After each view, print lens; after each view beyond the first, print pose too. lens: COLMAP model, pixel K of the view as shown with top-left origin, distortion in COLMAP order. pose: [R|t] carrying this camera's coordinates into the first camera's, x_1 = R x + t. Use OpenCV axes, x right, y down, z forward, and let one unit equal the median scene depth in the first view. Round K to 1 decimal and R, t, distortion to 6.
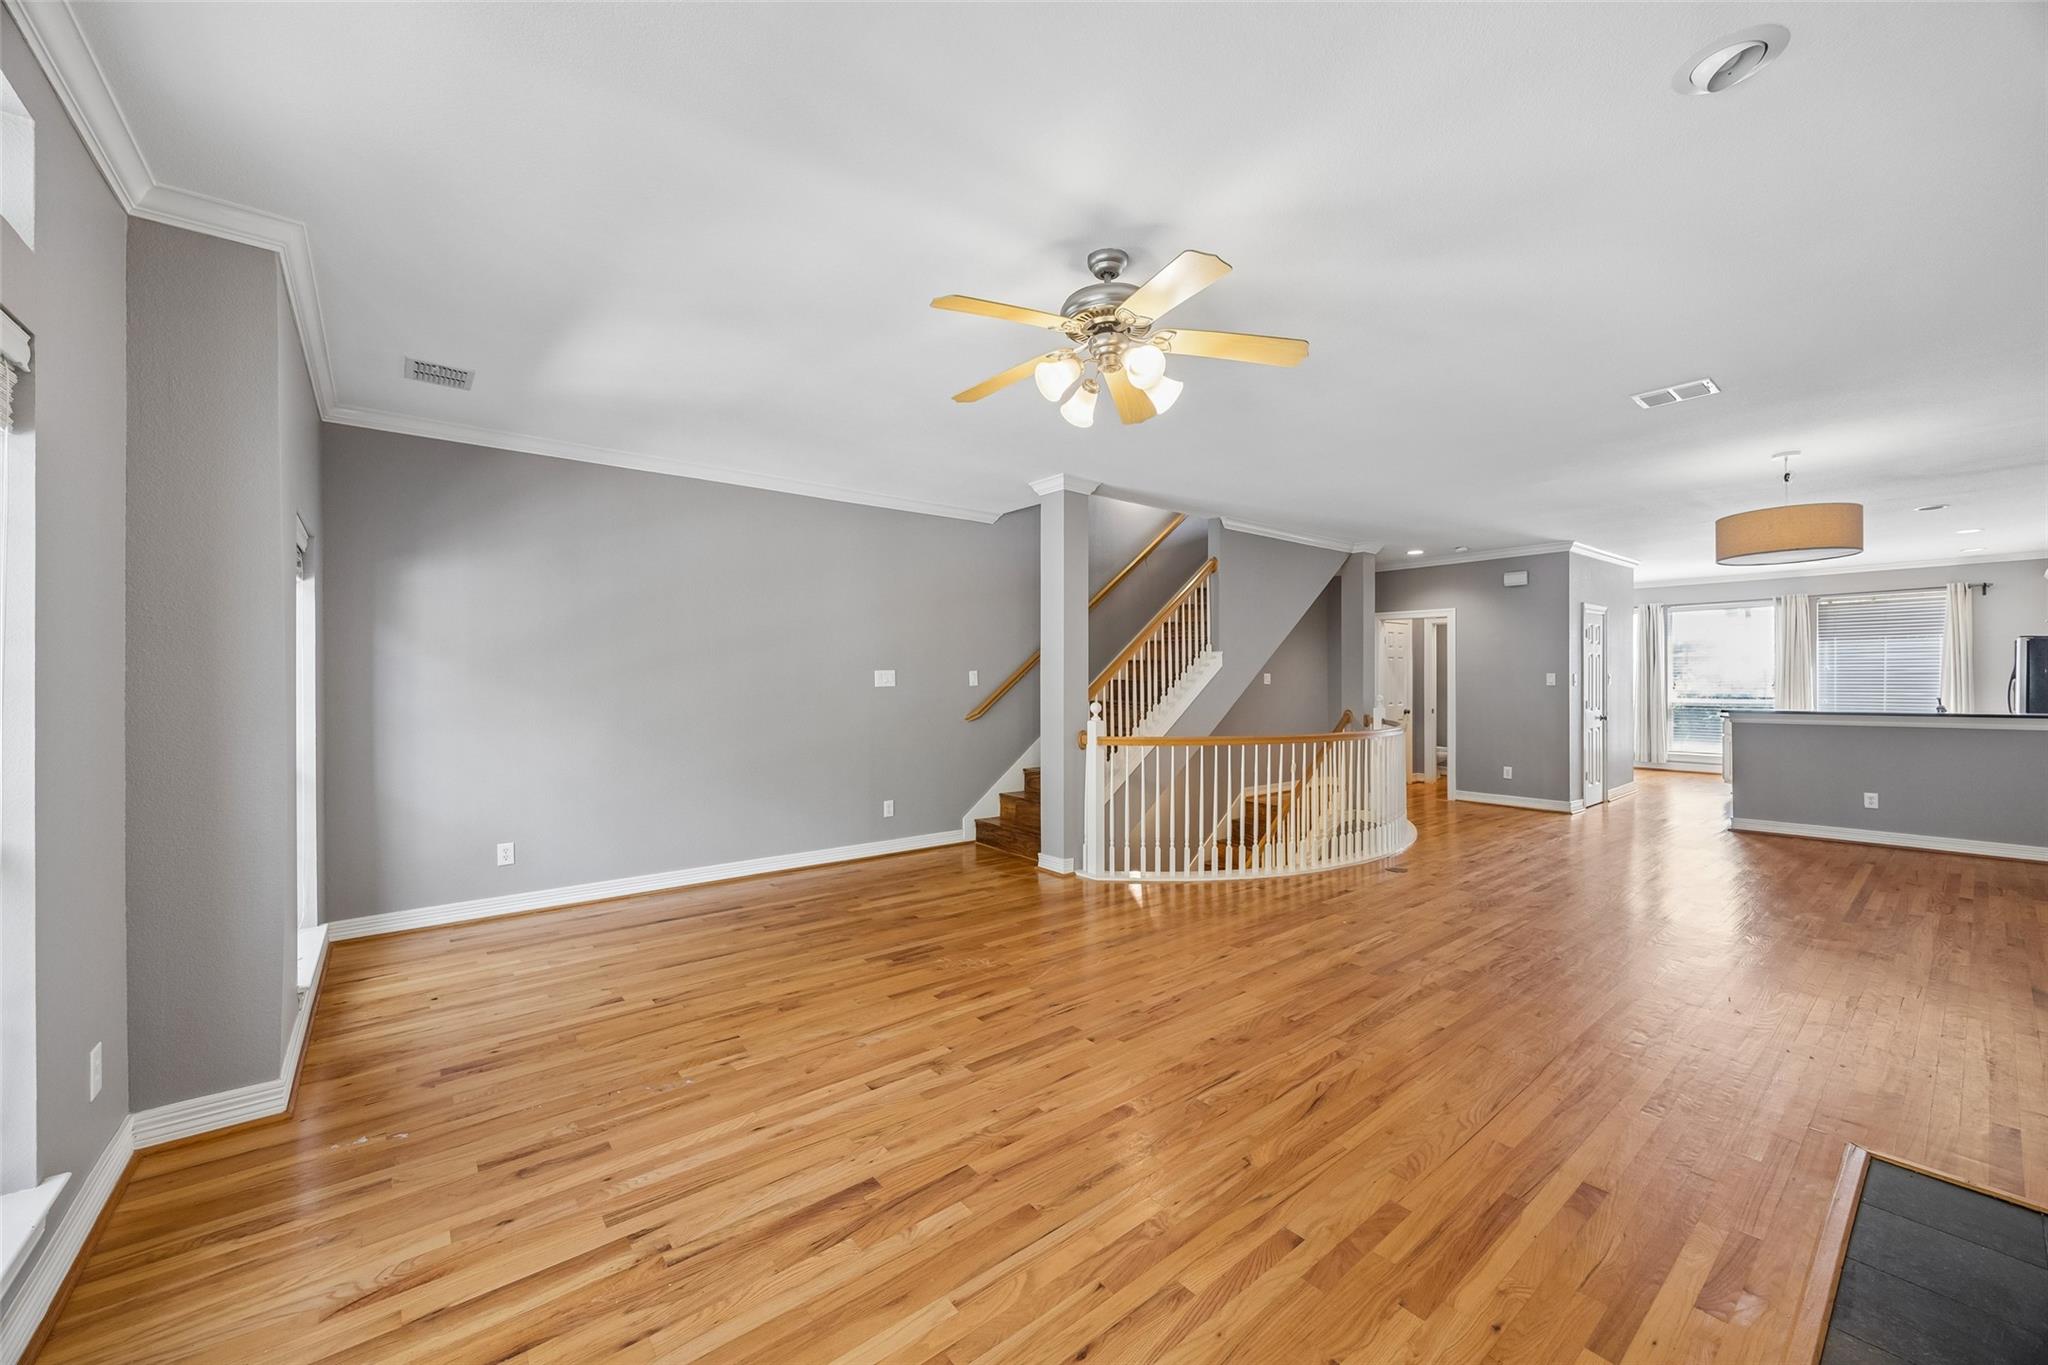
lens RADIAL K [[779.2, 0, 1012.3], [0, 779.2, 676.4], [0, 0, 1]] dist [-0.003615, -0.000200]
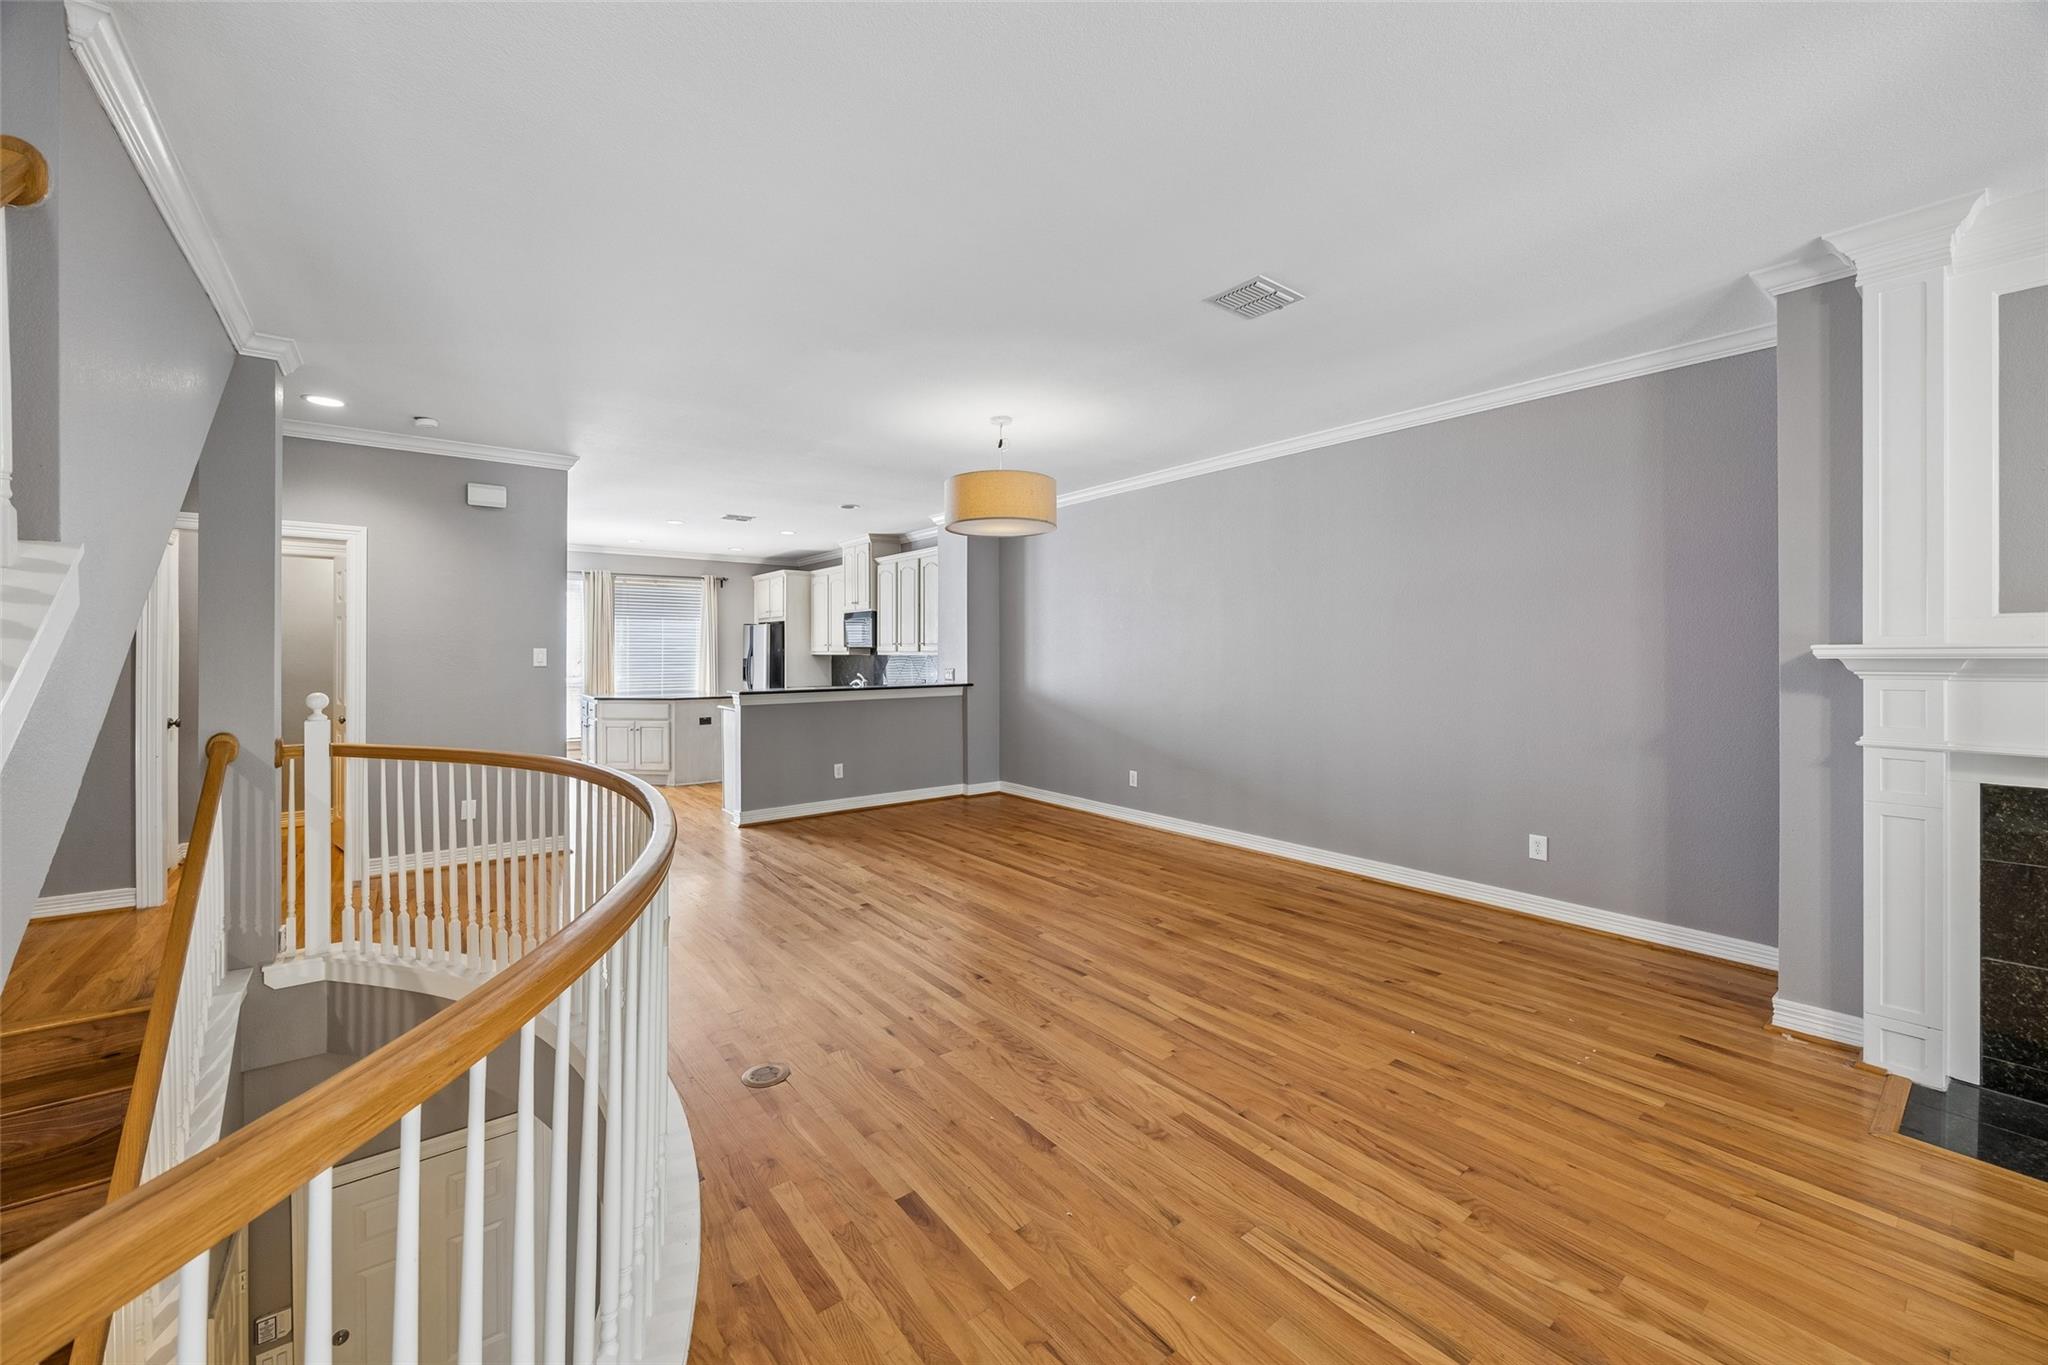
lens RADIAL K [[779.2, 0, 1025.8], [0, 779.2, 663.2], [0, 0, 1]] dist [-0.003615, -0.000200]
pose [[0.000145, -0.009882, 0.999951, 0.066021], [-0.002849, 0.999947, 0.009883, 0.001731], [-0.999996, -0.002850, 0.000117, 1.381374]]
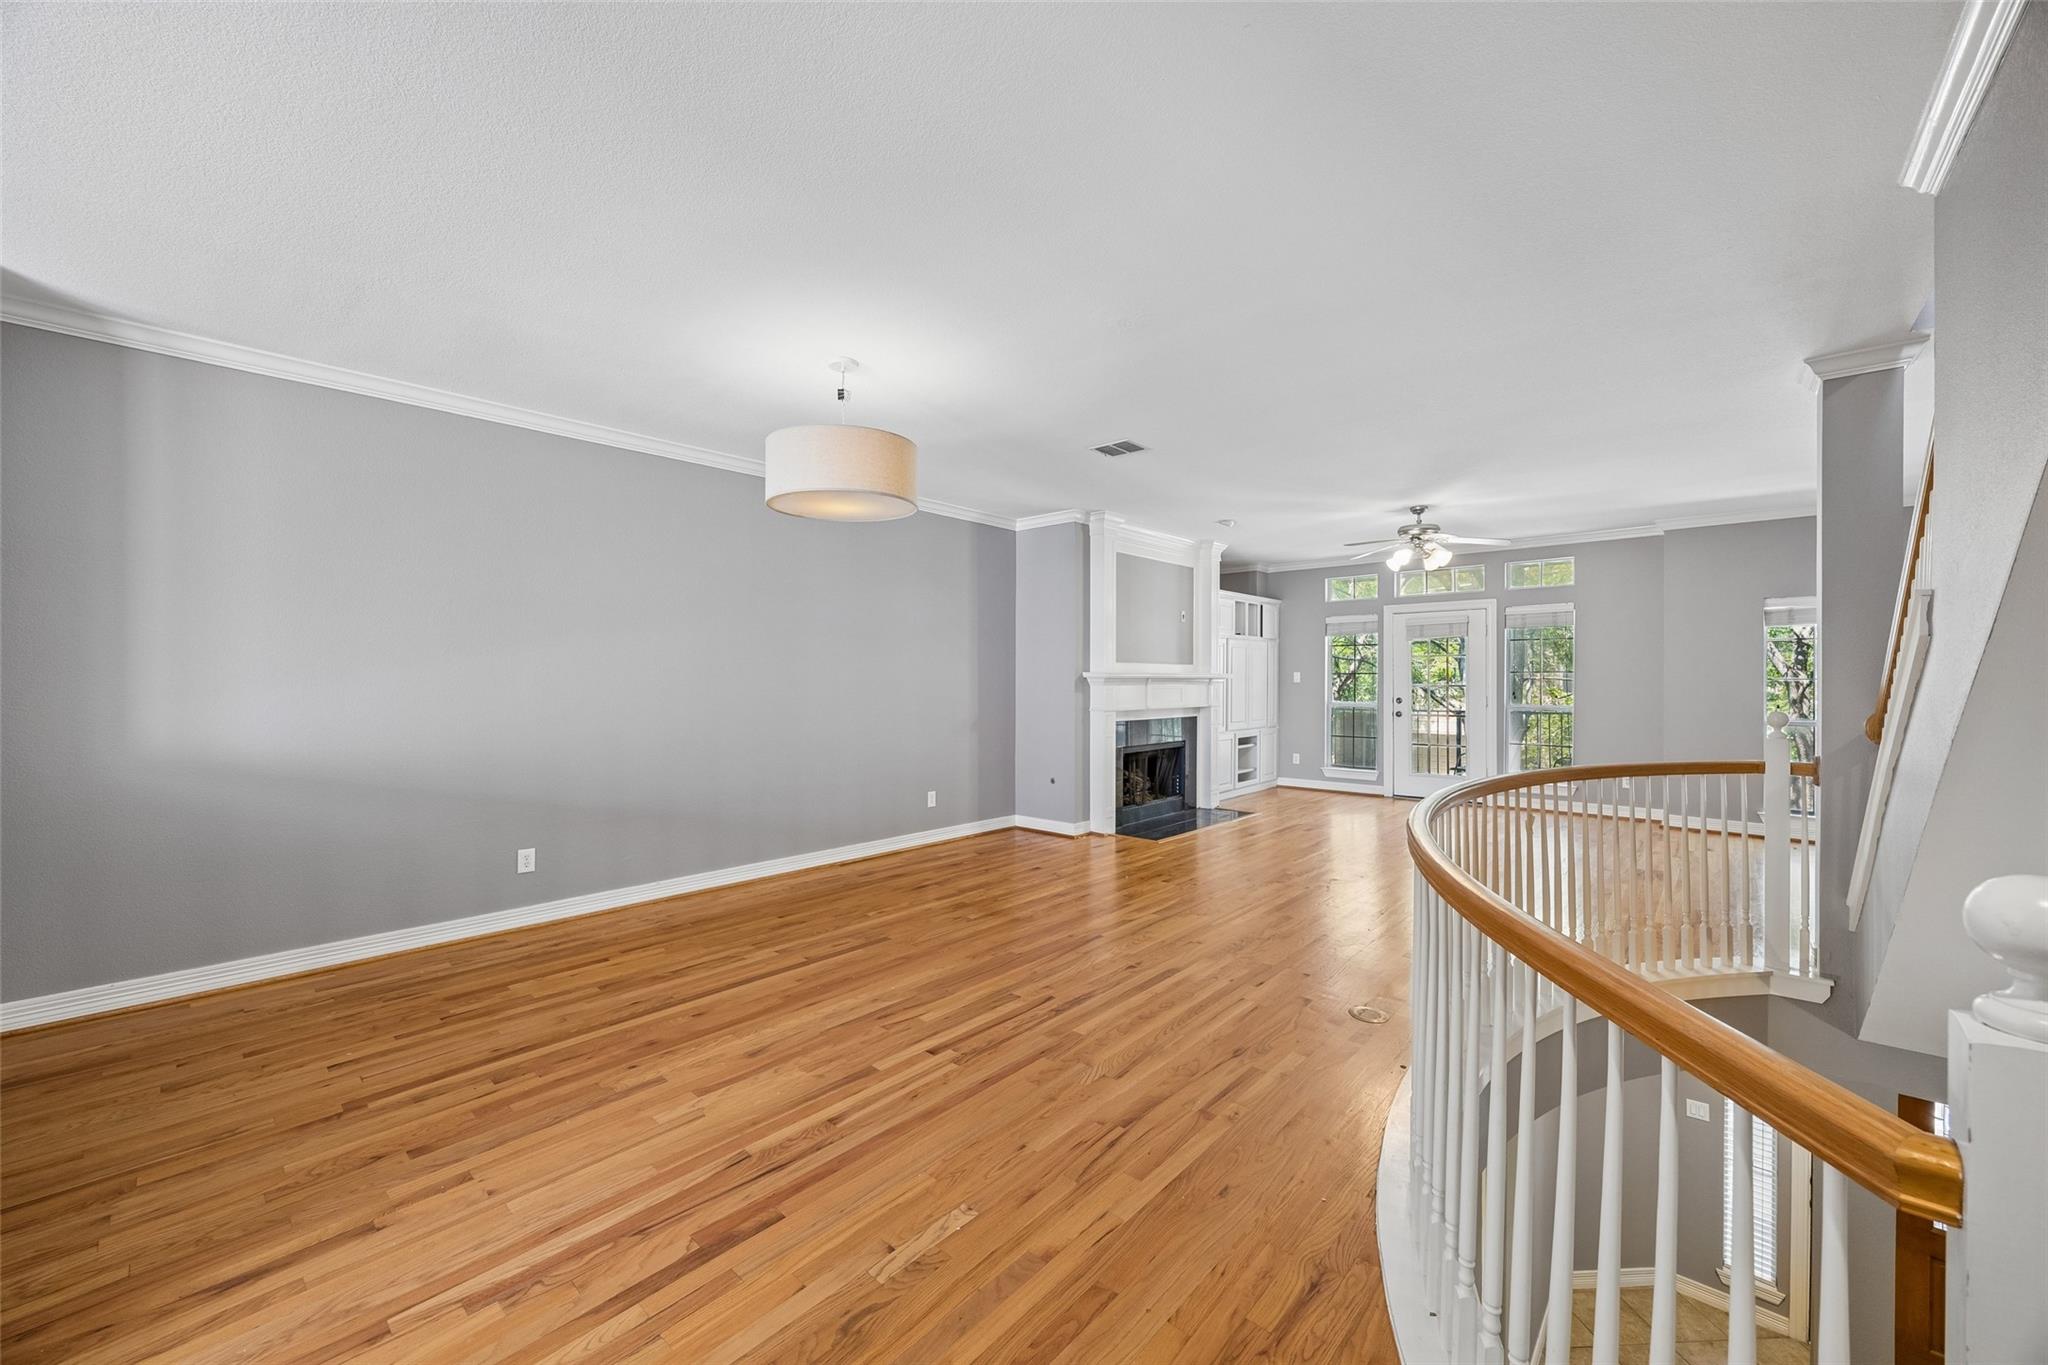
lens RADIAL K [[779.2, 0, 1019.0], [0, 779.2, 675.6], [0, 0, 1]] dist [-0.003615, -0.000200]
pose [[-0.986369, -0.000837, -0.164549, 1.362292], [0.000277, 0.999977, -0.006749, 0.011005], [0.164551, -0.006703, -0.986346, 2.469690]]
